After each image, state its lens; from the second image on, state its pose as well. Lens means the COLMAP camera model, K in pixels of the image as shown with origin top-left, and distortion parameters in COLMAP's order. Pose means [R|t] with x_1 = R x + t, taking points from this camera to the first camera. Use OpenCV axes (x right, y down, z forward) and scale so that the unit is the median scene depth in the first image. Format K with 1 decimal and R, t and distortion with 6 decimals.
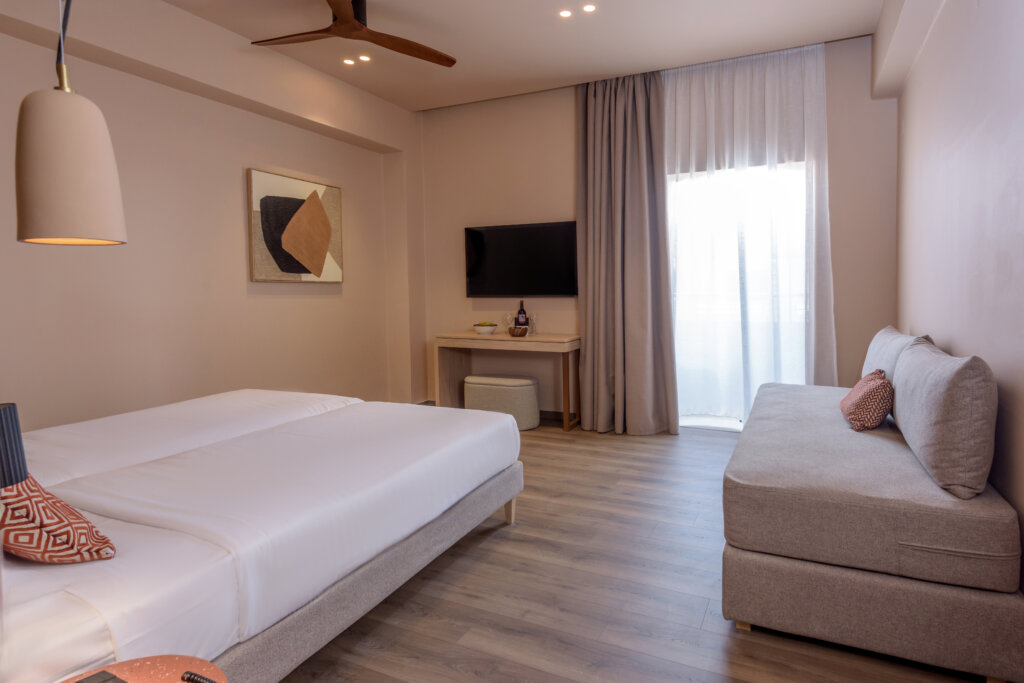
lens RADIAL K [[577.1, 0, 512.0], [0, 577.1, 341.5], [0, 0, 1]] dist [0.002880, -0.000005]
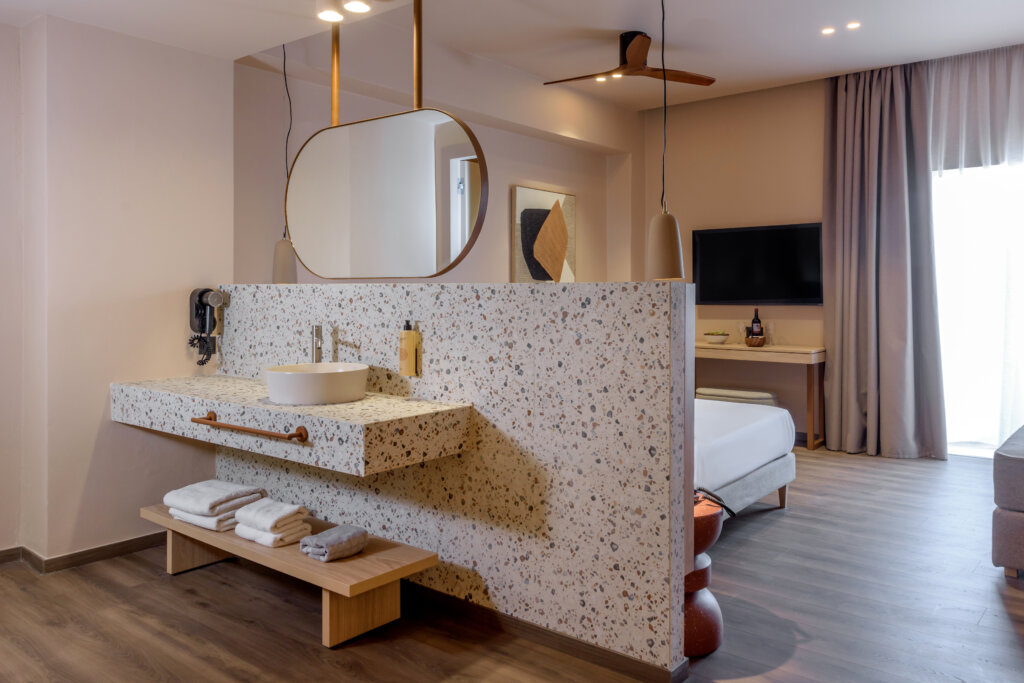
lens RADIAL K [[770.2, 0, 510.7], [0, 770.2, 331.1], [0, 0, 1]] dist [0.000106, -0.002209]
pose [[0.975783, 0.017196, -0.218065, -0.110221], [-0.025859, 0.998983, -0.036937, 0.023098], [0.217208, 0.041681, 0.975235, -0.322878]]
